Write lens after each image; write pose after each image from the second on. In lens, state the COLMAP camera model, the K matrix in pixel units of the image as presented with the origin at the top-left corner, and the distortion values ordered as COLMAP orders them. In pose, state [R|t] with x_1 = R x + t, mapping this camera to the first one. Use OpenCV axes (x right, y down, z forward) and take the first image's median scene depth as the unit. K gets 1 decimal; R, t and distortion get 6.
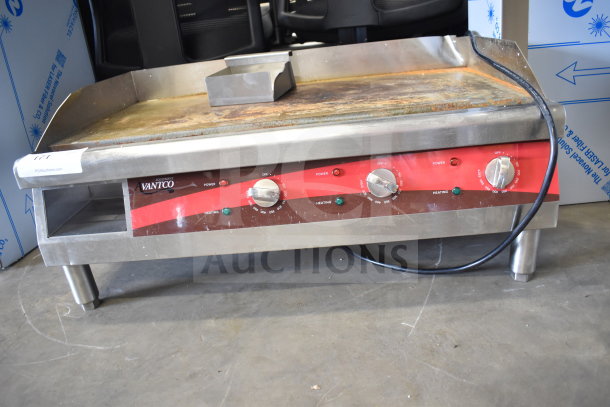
lens RADIAL K [[464.2, 0, 305.0], [0, 464.2, 203.5], [0, 0, 1]] dist [-0.088401, 0.006509]
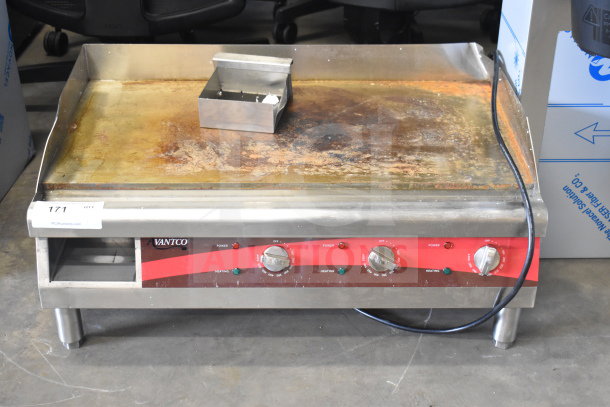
lens RADIAL K [[960.2, 0, 305.0], [0, 960.2, 203.5], [0, 0, 1]] dist [0.011395, -0.078213]
pose [[0.990804, 0.069834, 0.115890, -0.273468], [-0.087244, 0.984416, 0.152690, -0.478291], [-0.103421, -0.161397, 0.981456, -1.141011]]
